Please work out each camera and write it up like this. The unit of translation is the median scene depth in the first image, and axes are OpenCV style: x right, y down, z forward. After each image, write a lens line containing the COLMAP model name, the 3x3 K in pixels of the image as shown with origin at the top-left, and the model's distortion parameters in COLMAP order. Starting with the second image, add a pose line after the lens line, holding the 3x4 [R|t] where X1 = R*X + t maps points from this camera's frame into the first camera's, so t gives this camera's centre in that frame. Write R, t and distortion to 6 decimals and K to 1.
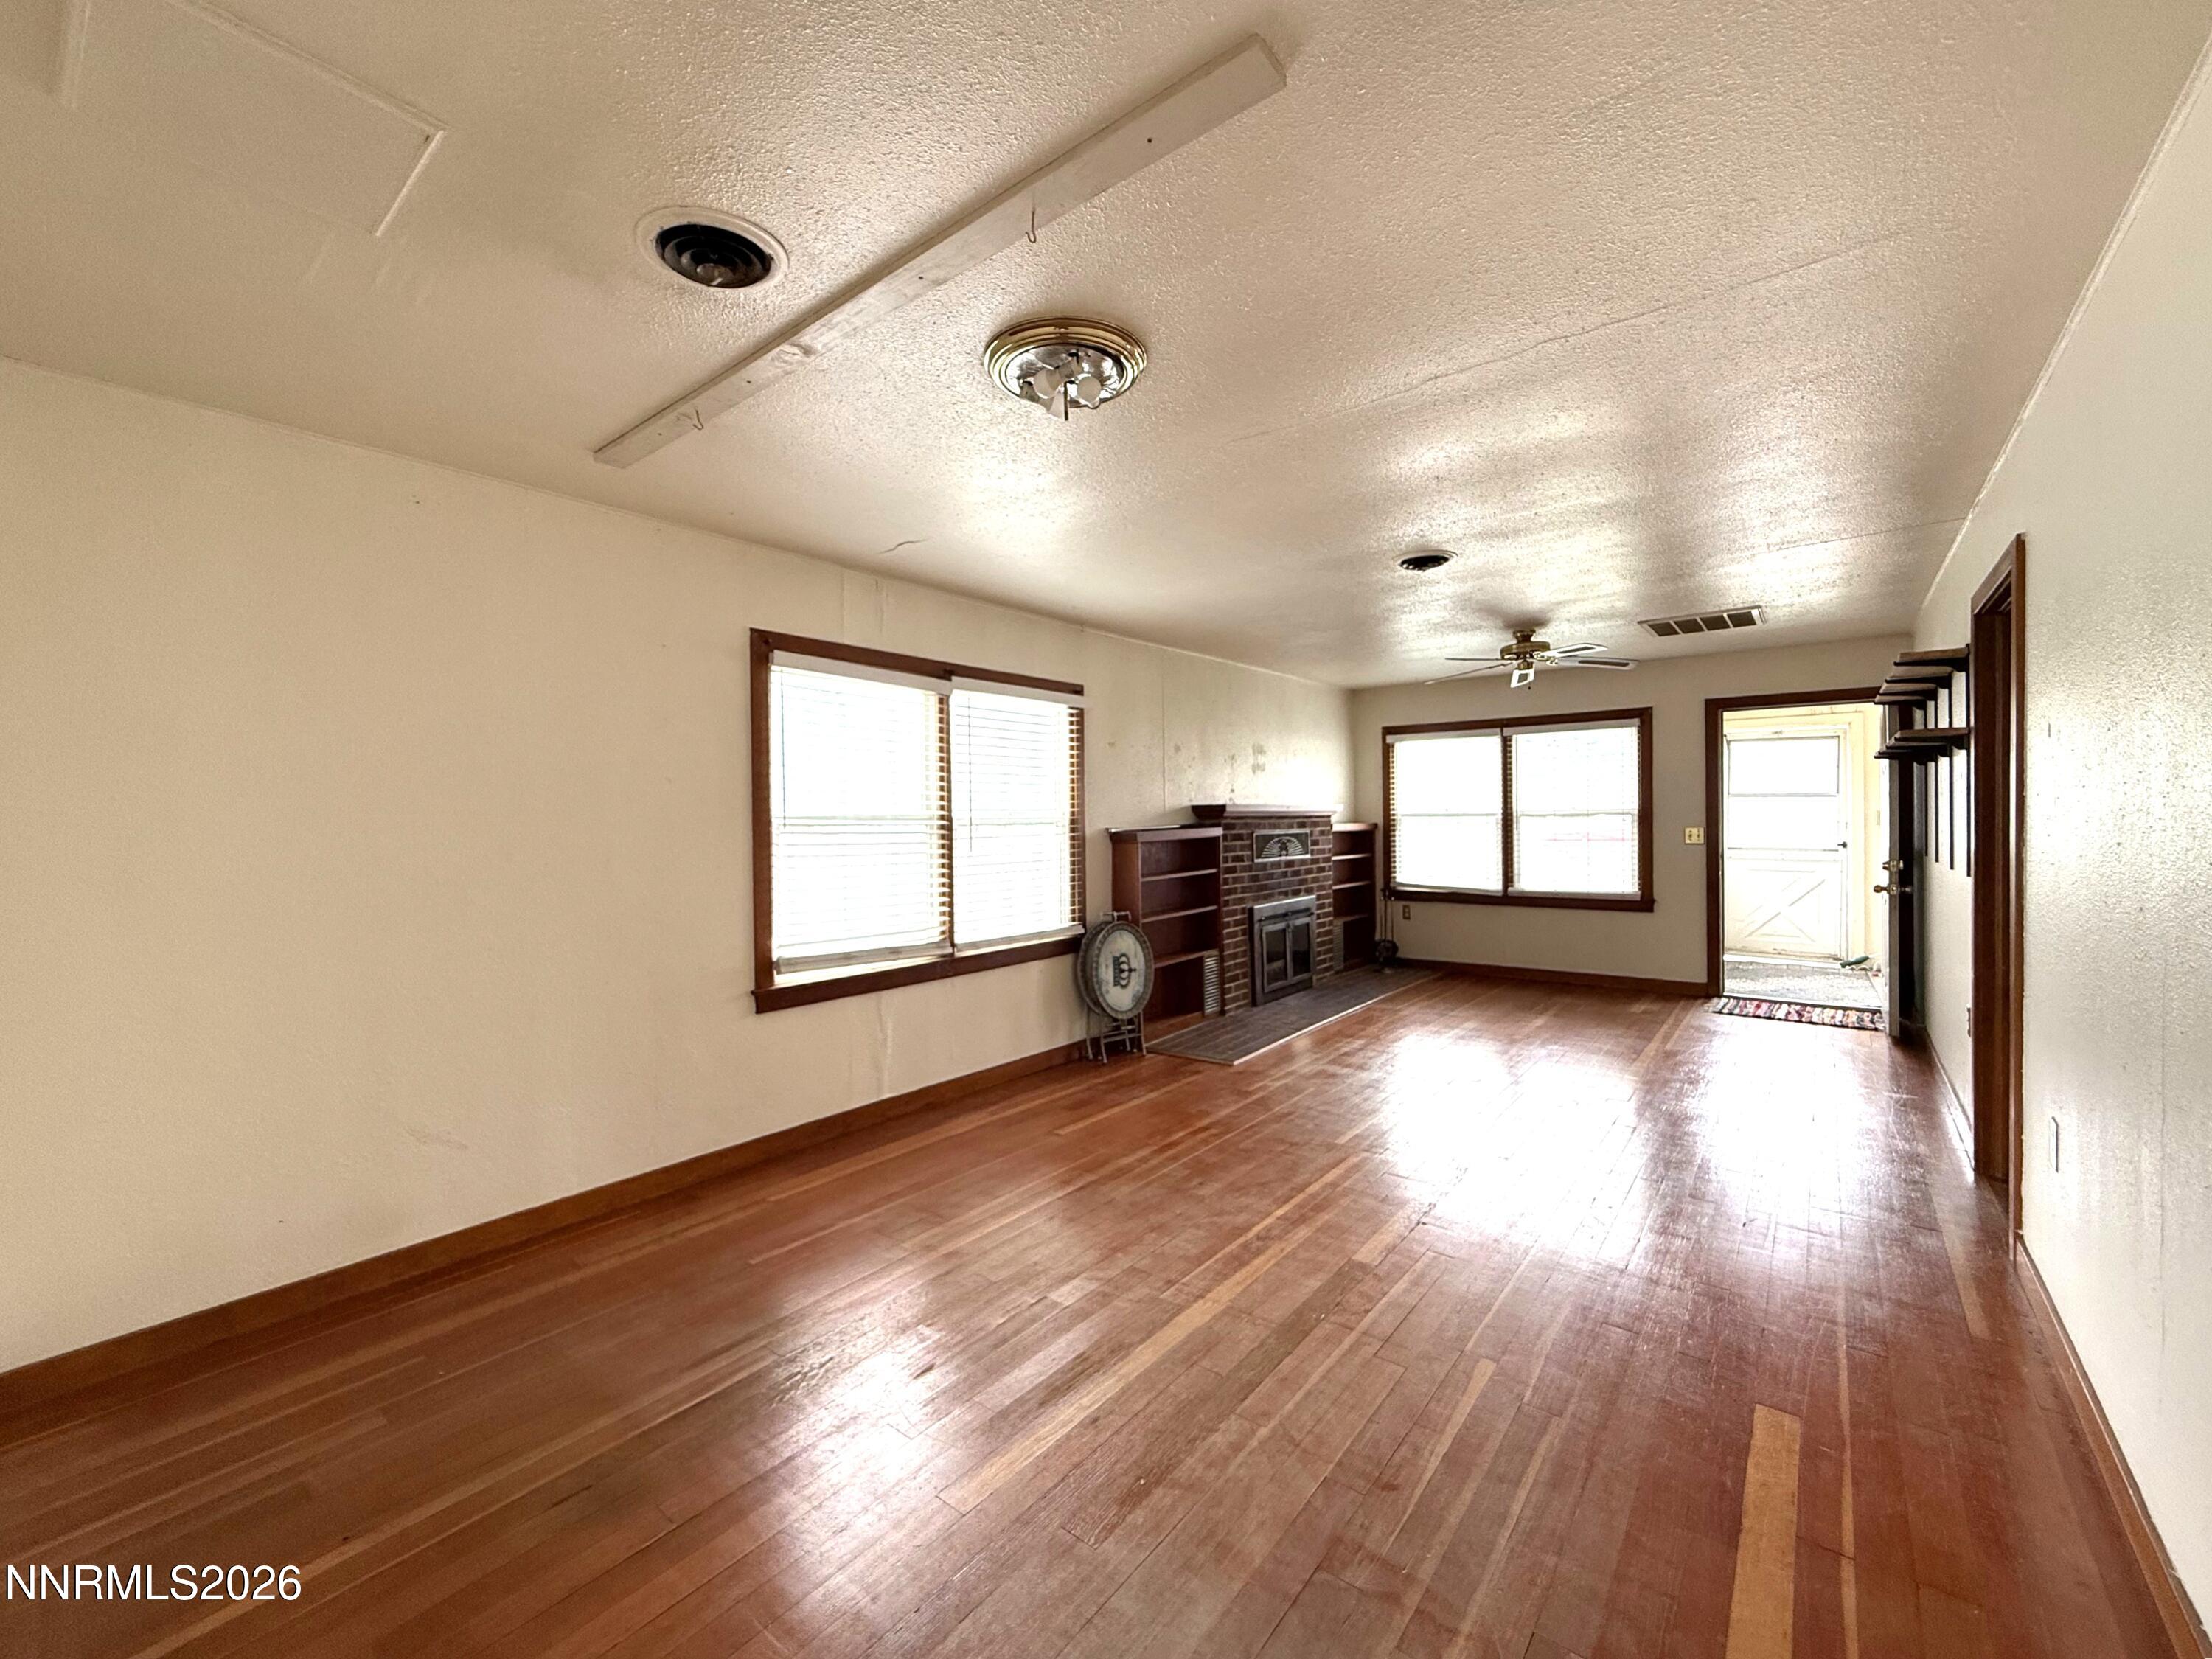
lens RADIAL K [[892.5, 0, 1109.3], [0, 892.5, 818.2], [0, 0, 1]] dist [-0.000747, 0.000157]
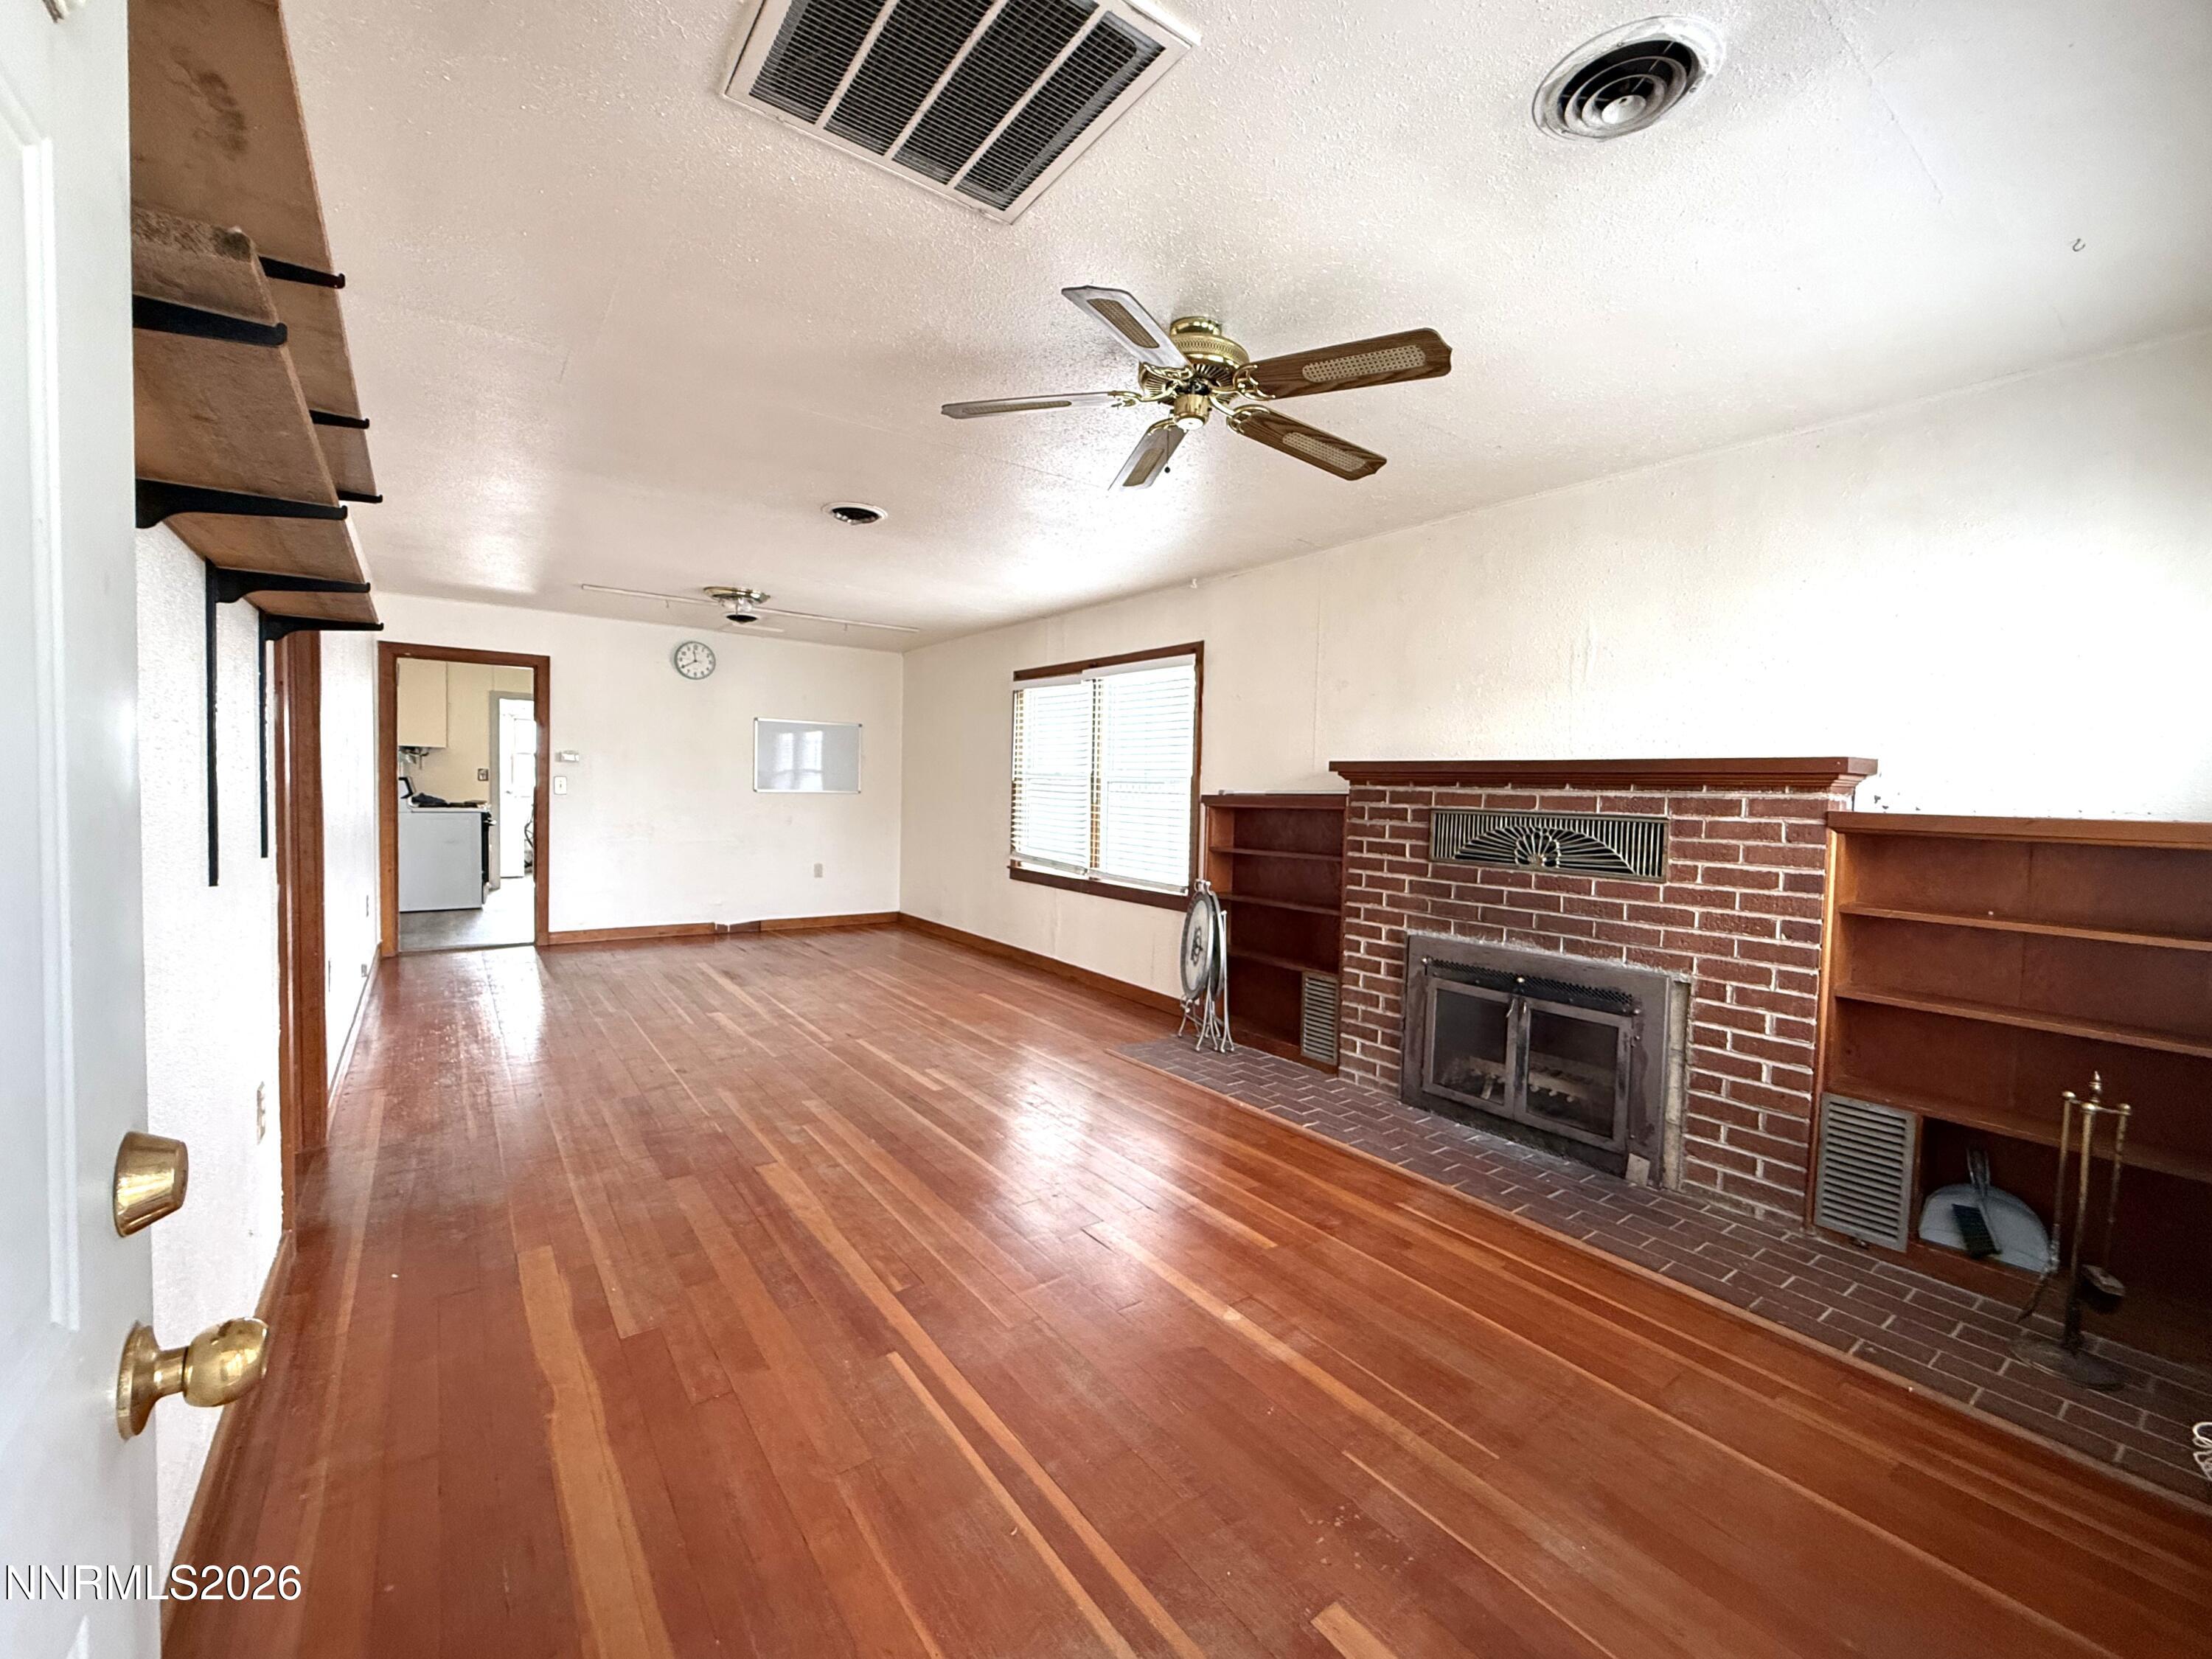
lens RADIAL K [[892.5, 0, 1109.3], [0, 892.5, 818.2], [0, 0, 1]] dist [-0.000747, 0.000157]
pose [[-0.250006, 0.037289, -0.967526, 1.061810], [-0.027137, 0.998596, 0.045498, 0.001900], [0.967864, 0.037630, -0.248643, 1.298064]]
